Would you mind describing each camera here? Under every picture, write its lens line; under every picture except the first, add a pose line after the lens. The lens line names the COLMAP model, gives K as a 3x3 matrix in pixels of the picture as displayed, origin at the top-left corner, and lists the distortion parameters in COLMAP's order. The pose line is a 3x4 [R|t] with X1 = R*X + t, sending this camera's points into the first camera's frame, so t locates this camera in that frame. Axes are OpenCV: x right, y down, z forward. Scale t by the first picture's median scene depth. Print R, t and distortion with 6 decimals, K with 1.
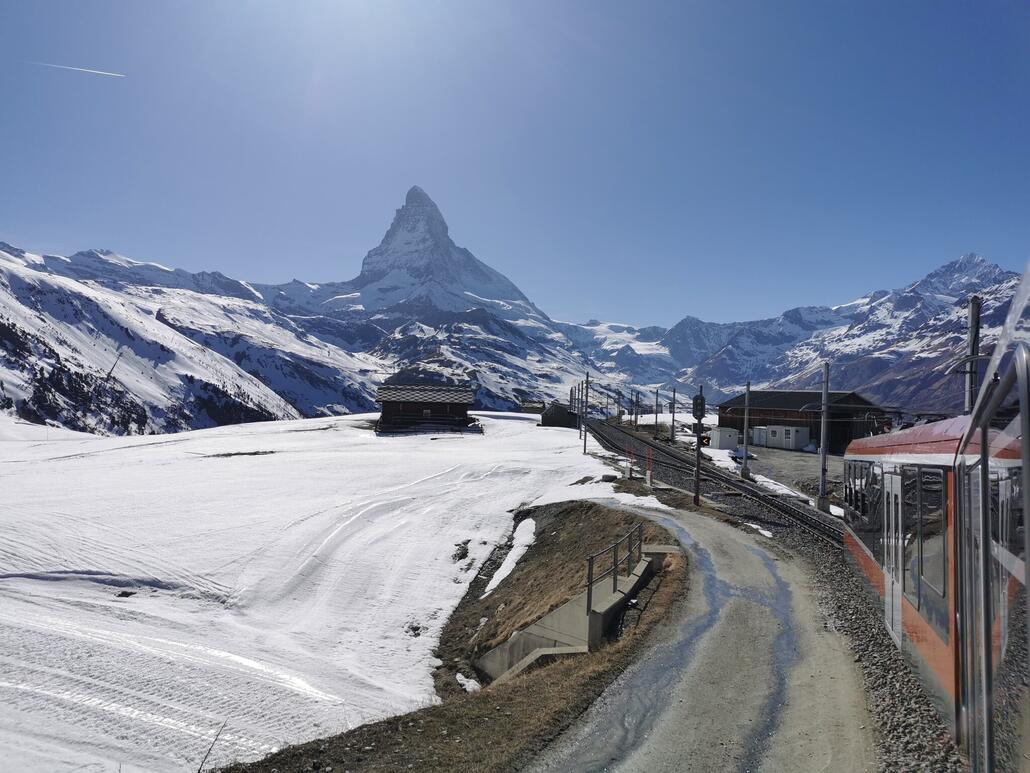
lens RADIAL K [[797.0, 0, 516.0], [0, 797.0, 388.9], [0, 0, 1]] dist [0.014031, -0.002271]
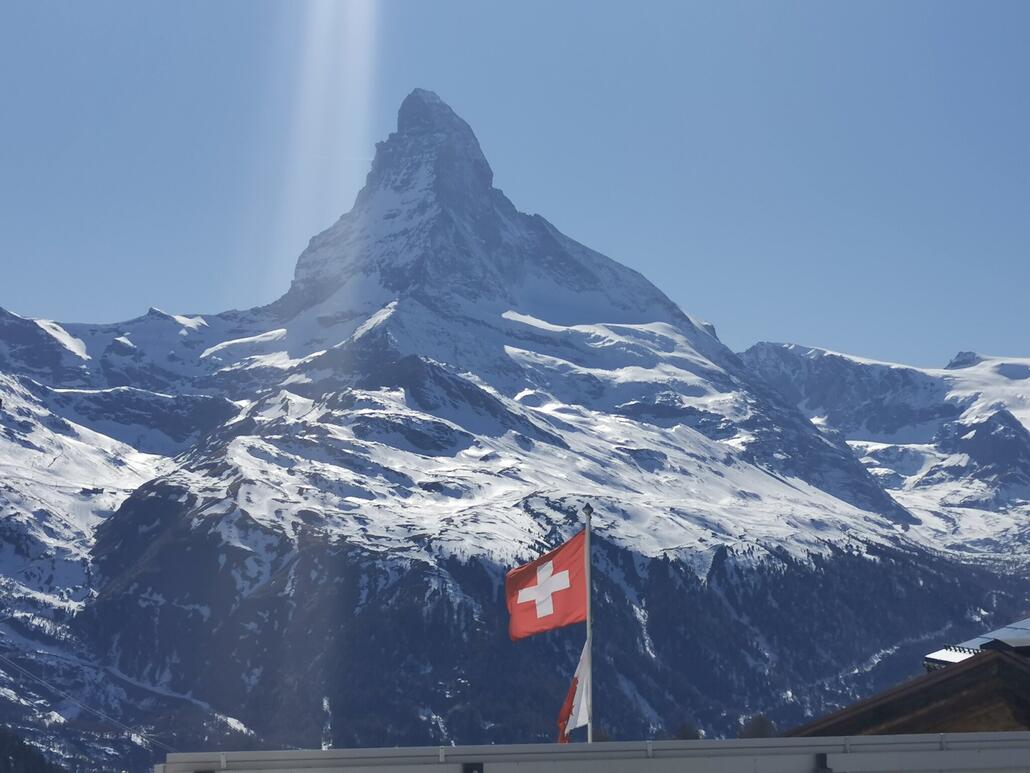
lens RADIAL K [[2119.7, 0, 514.5], [0, 2119.7, 384.6], [0, 0, 1]] dist [0.077982, 0.000000]
pose [[0.968216, -0.051261, -0.244805, 0.228947], [0.032276, 0.996196, -0.080944, 0.016252], [0.248023, 0.070470, 0.966188, -0.161254]]
